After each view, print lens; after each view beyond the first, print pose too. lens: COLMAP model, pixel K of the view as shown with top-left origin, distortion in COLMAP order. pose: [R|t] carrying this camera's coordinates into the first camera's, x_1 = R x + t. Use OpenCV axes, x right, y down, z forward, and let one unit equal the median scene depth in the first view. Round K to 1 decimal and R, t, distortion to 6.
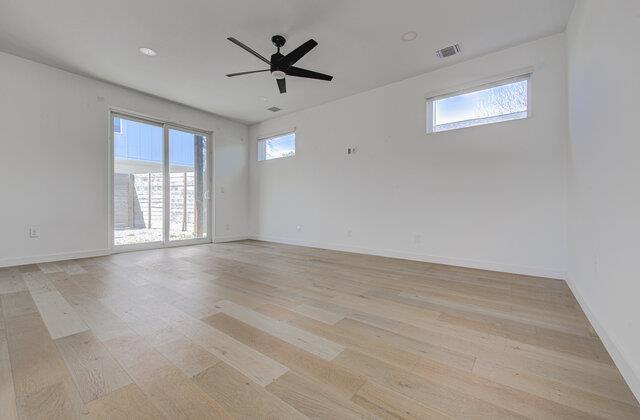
lens RADIAL K [[259.4, 0, 325.2], [0, 259.4, 207.0], [0, 0, 1]] dist [0.004525, 0.000621]
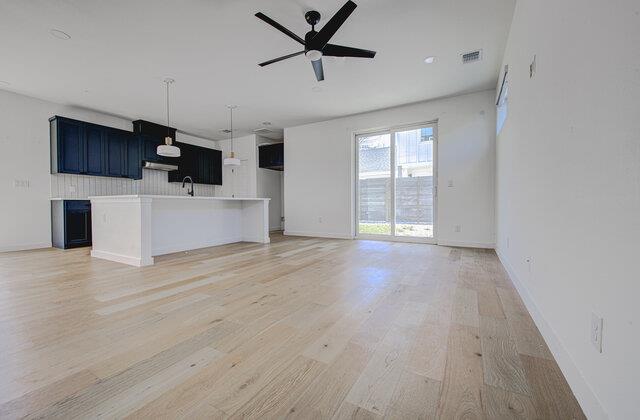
lens RADIAL K [[259.4, 0, 325.3], [0, 259.4, 206.6], [0, 0, 1]] dist [0.004525, 0.000621]
pose [[0.135642, 0.005593, -0.990742, 0.445571], [0.004206, 0.999972, 0.006220, 0.002069], [0.990749, -0.005010, 0.135614, 0.572907]]
